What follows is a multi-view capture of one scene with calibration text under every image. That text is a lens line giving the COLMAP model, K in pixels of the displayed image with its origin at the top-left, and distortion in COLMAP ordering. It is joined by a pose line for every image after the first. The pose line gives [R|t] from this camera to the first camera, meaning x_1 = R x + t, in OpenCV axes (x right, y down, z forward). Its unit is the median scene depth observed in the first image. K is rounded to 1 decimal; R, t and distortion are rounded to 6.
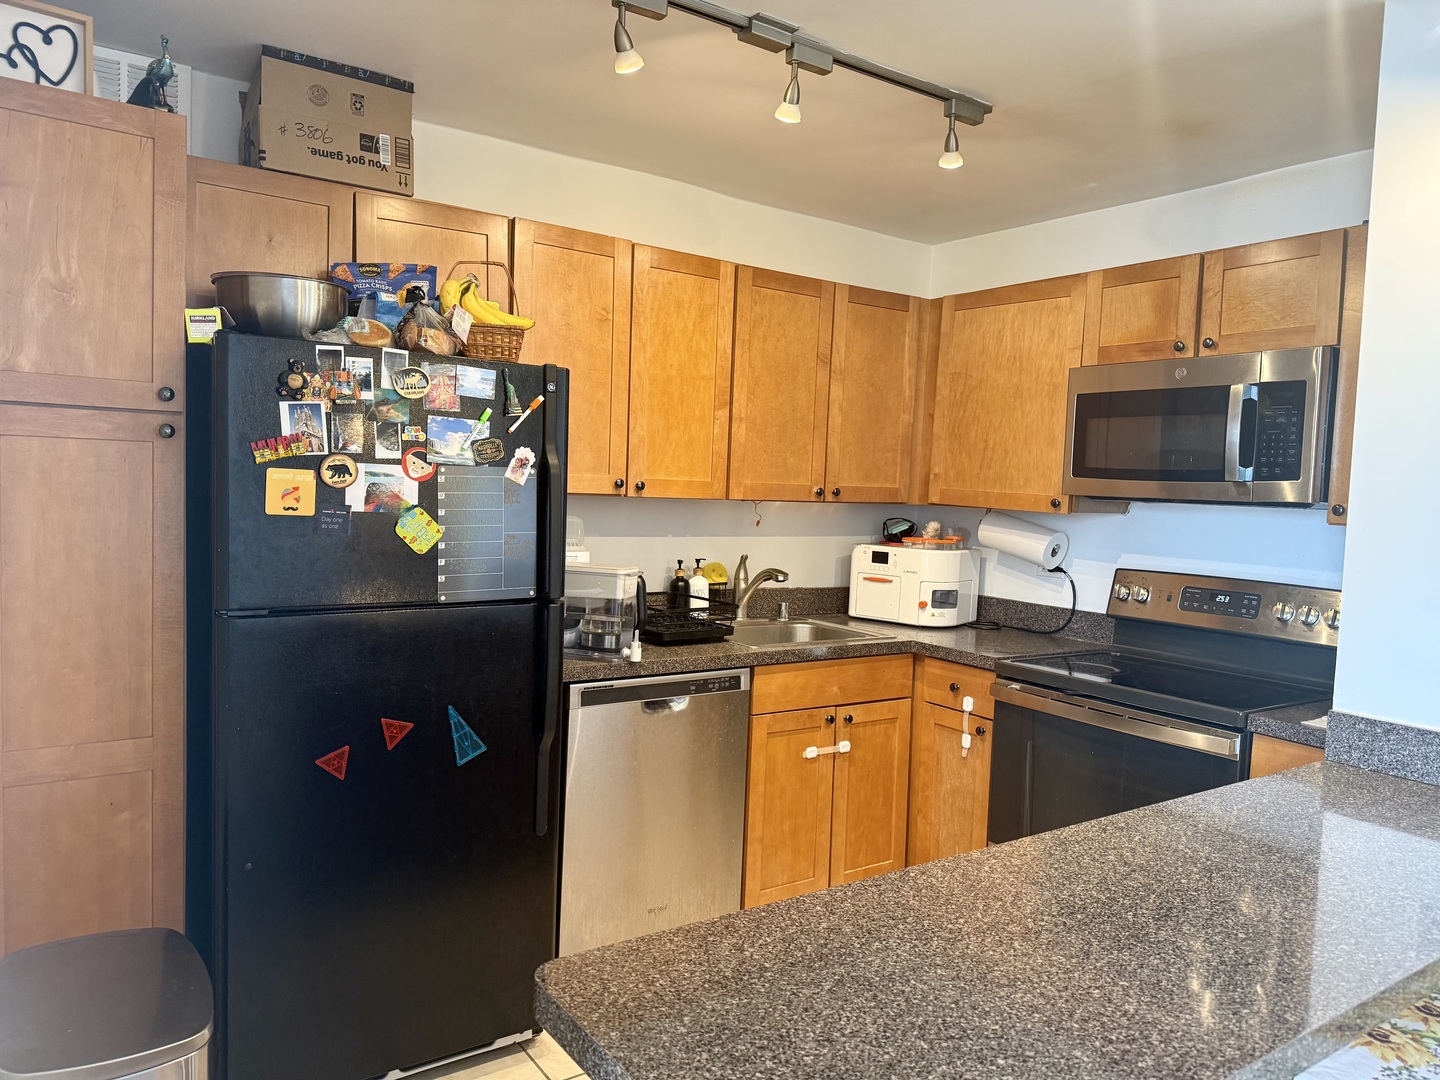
lens RADIAL K [[1006.8, 0, 730.4], [0, 1006.8, 550.4], [0, 0, 1]] dist [0.054764, -0.073500]
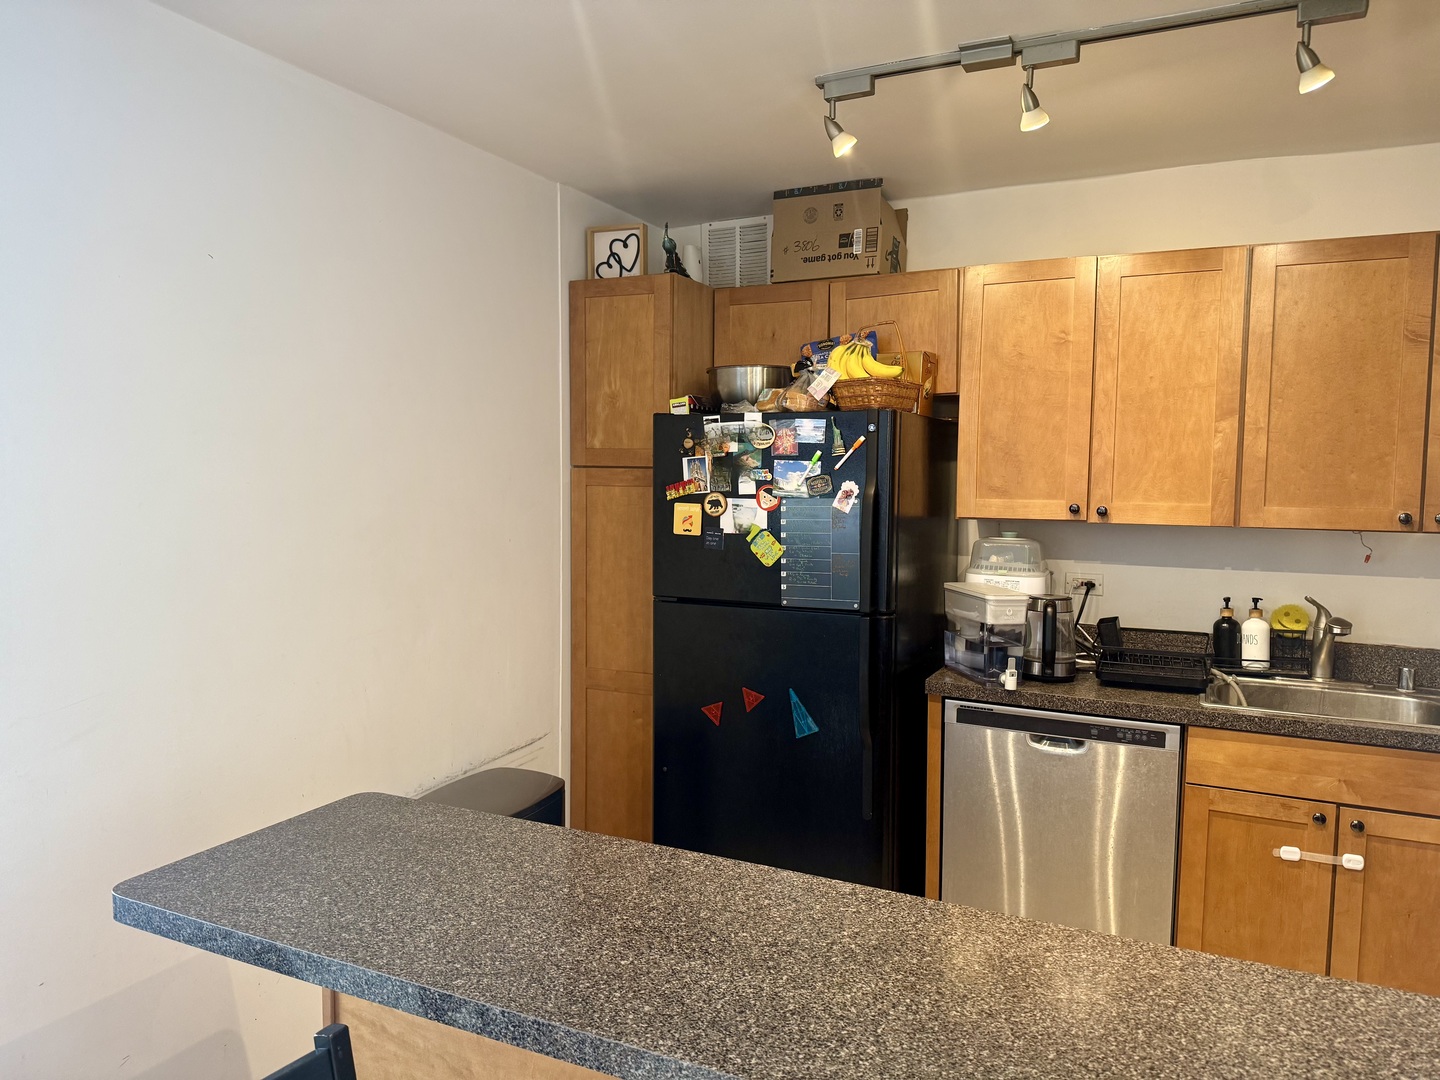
lens RADIAL K [[1006.8, 0, 693.9], [0, 1006.8, 545.4], [0, 0, 1]] dist [0.054764, -0.073500]
pose [[0.466070, 0.031653, -0.884181, 0.649227], [-0.049107, 0.998745, 0.009869, -0.026355], [0.883384, 0.038820, 0.467039, 0.256124]]
